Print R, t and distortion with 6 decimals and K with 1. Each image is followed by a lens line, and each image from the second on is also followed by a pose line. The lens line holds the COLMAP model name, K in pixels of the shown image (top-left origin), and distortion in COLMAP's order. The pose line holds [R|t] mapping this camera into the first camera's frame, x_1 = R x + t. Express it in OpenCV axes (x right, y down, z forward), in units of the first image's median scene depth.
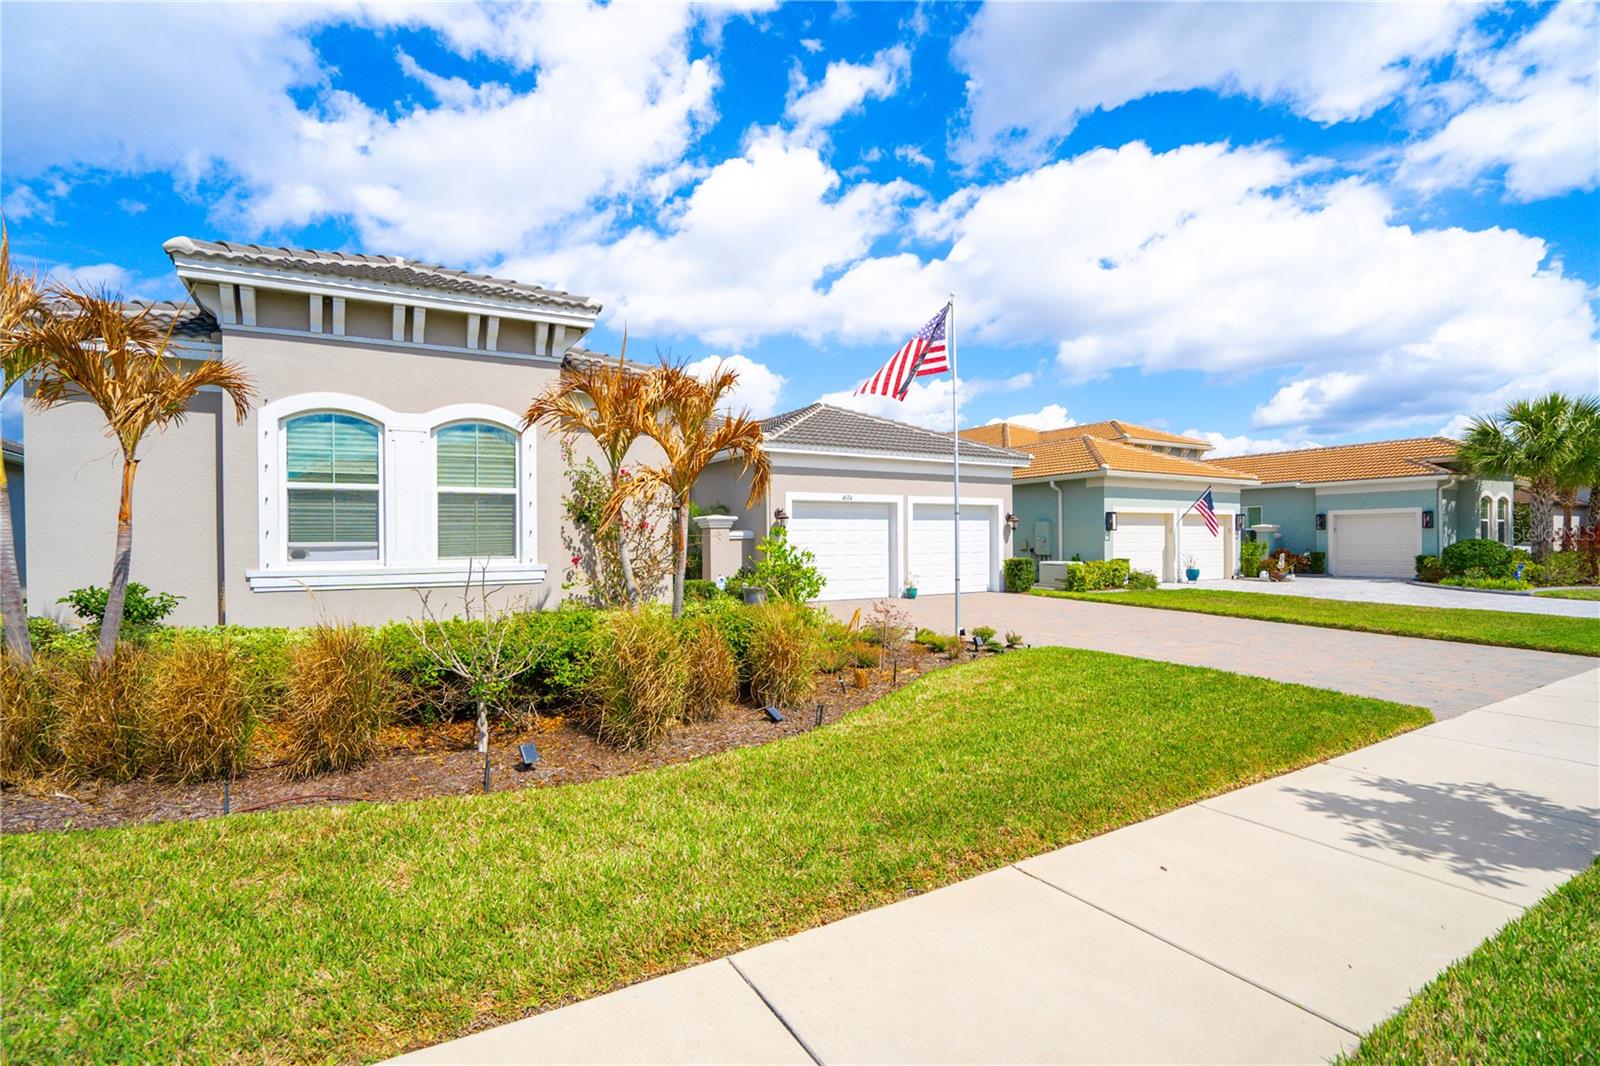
lens RADIAL K [[753.3, 0, 796.5], [0, 753.3, 541.4], [0, 0, 1]] dist [-0.055894, 0.017847]
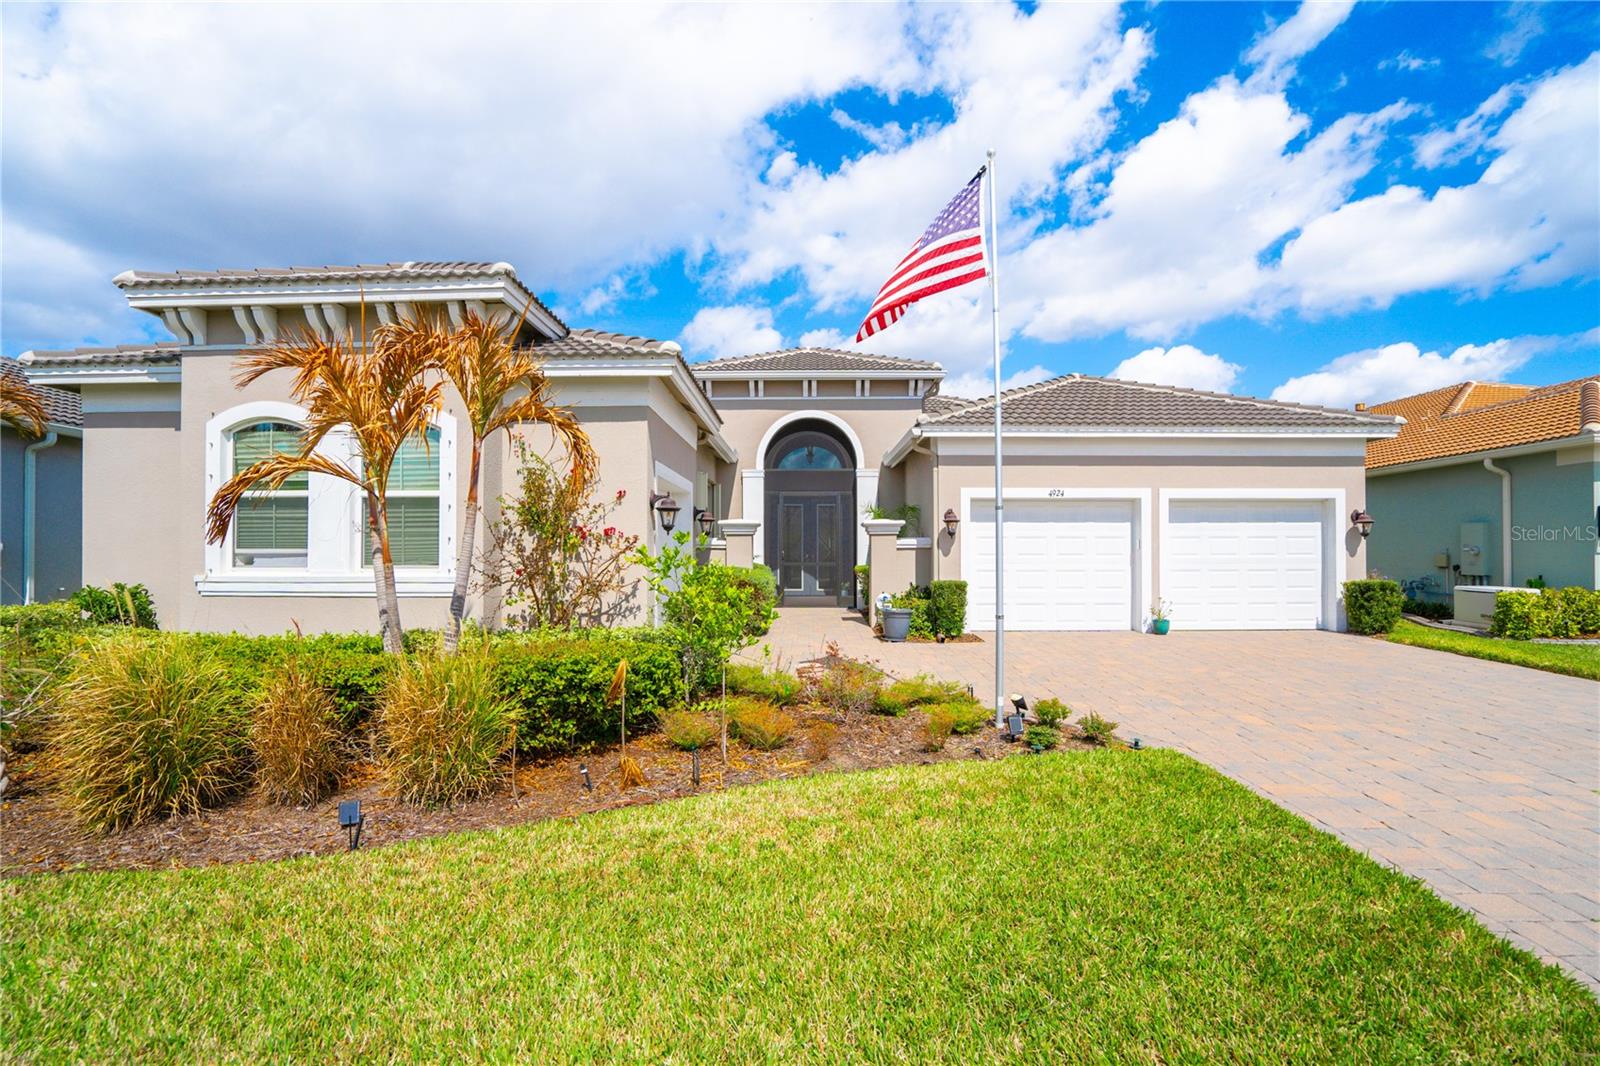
lens RADIAL K [[753.3, 0, 796.5], [0, 753.3, 541.4], [0, 0, 1]] dist [-0.055894, 0.017847]
pose [[0.849286, 0.000303, -0.527933, 0.239953], [-0.006501, 0.999930, -0.009885, -0.001808], [0.527893, 0.011827, 0.849228, 0.244066]]
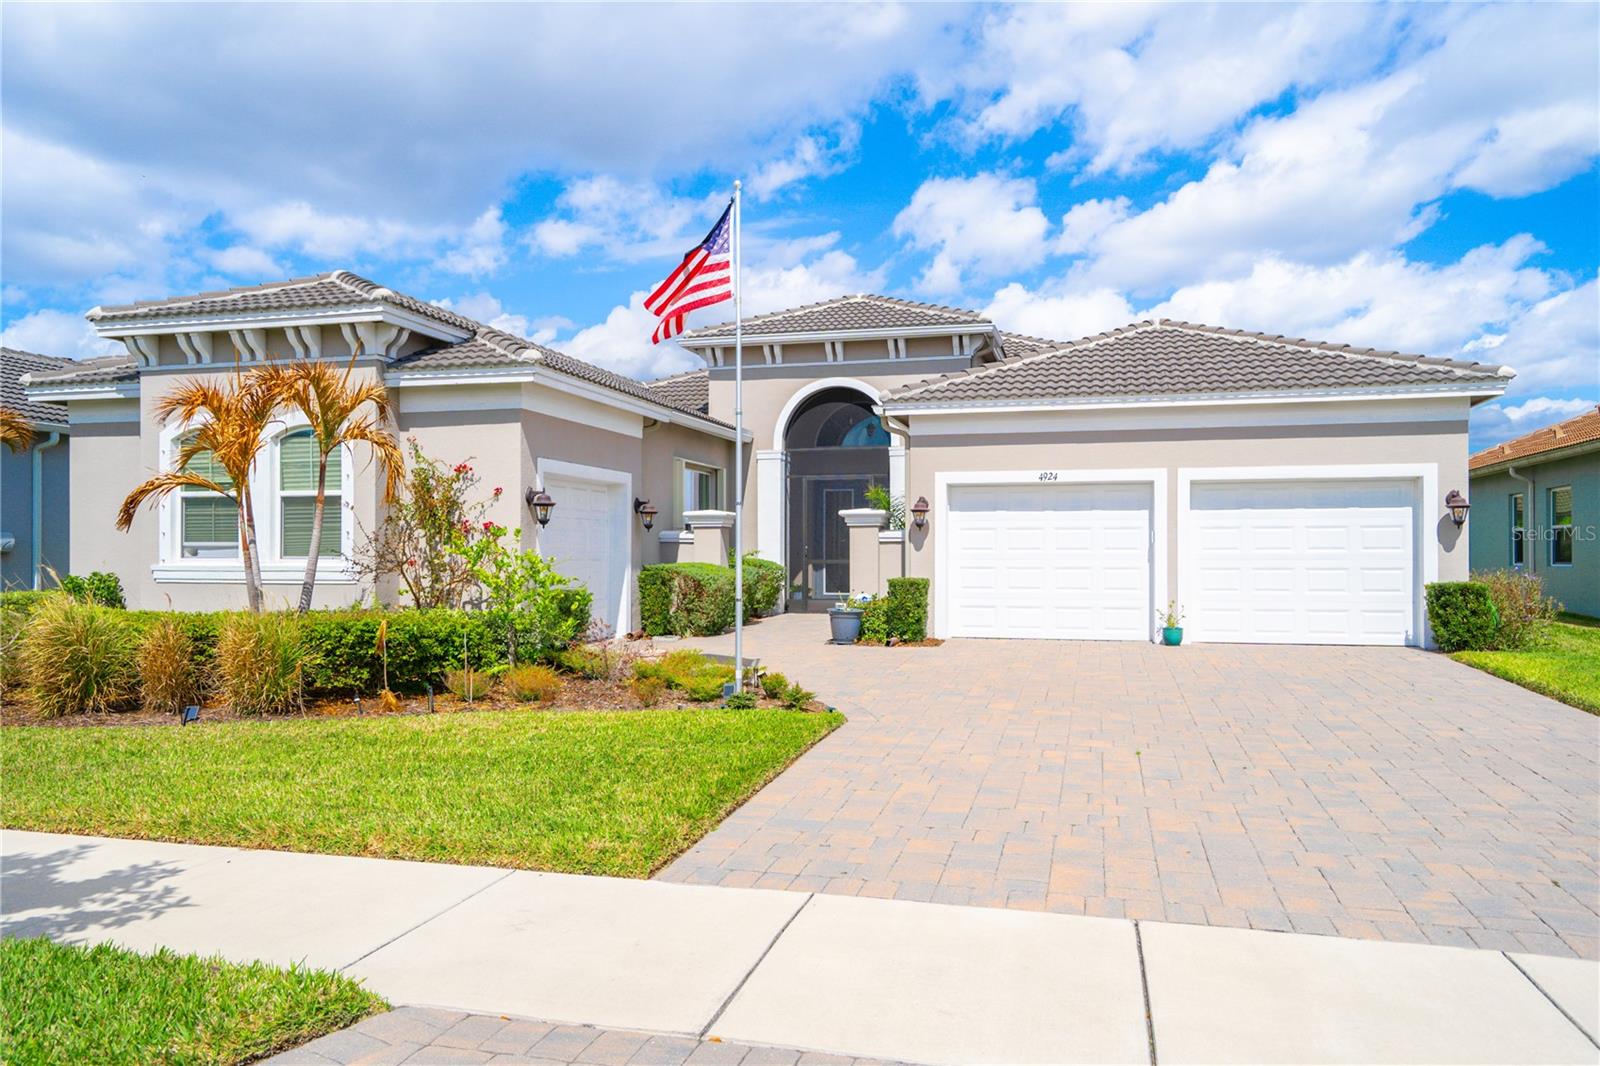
lens RADIAL K [[1137.0, 0, 800.0], [0, 1137.0, 533.0], [0, 0, 1]] dist [0.008877, 0.006094]
pose [[0.697823, -0.003886, -0.716259, 0.604901], [-0.005564, 0.999926, -0.010846, 0.000524], [0.716248, 0.011553, 0.697750, 0.192534]]
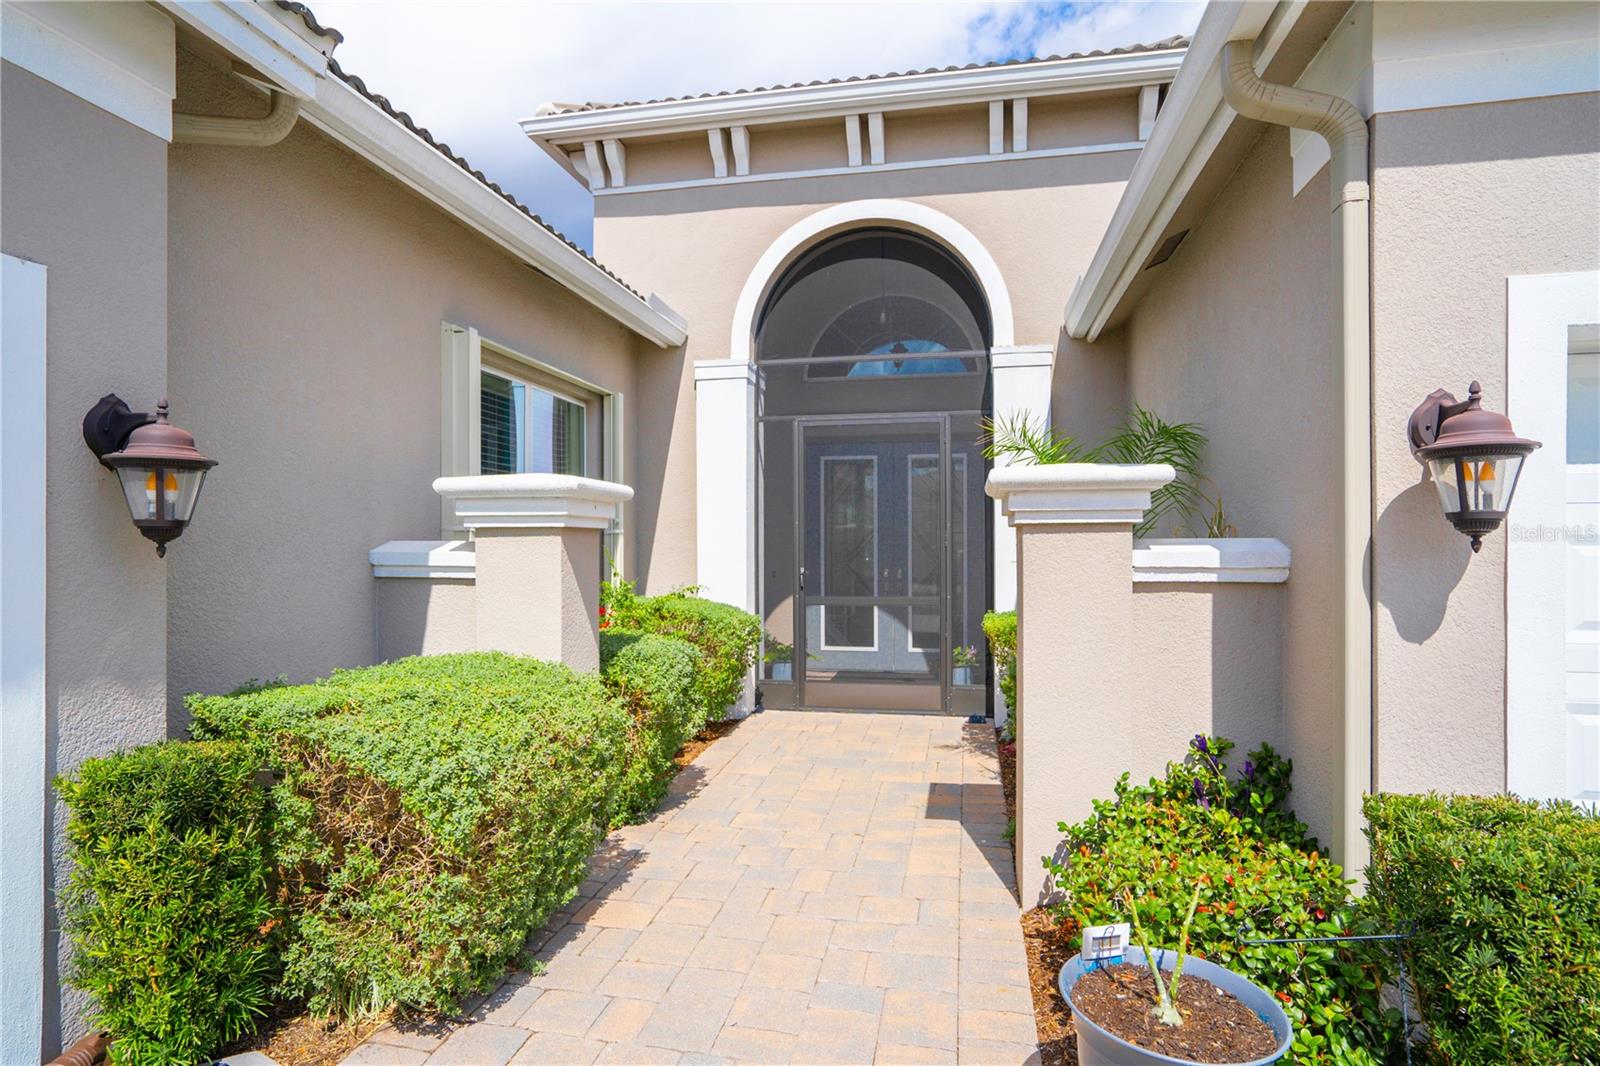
lens RADIAL K [[868.3, 0, 800.0], [0, 868.3, 533.0], [0, 0, 1]] dist [0.000747, 0.000111]
pose [[0.743577, 0.001147, -0.668650, -0.003704], [-0.004638, 0.999983, -0.003443, -0.014725], [0.668634, 0.005661, 0.743570, 0.752074]]
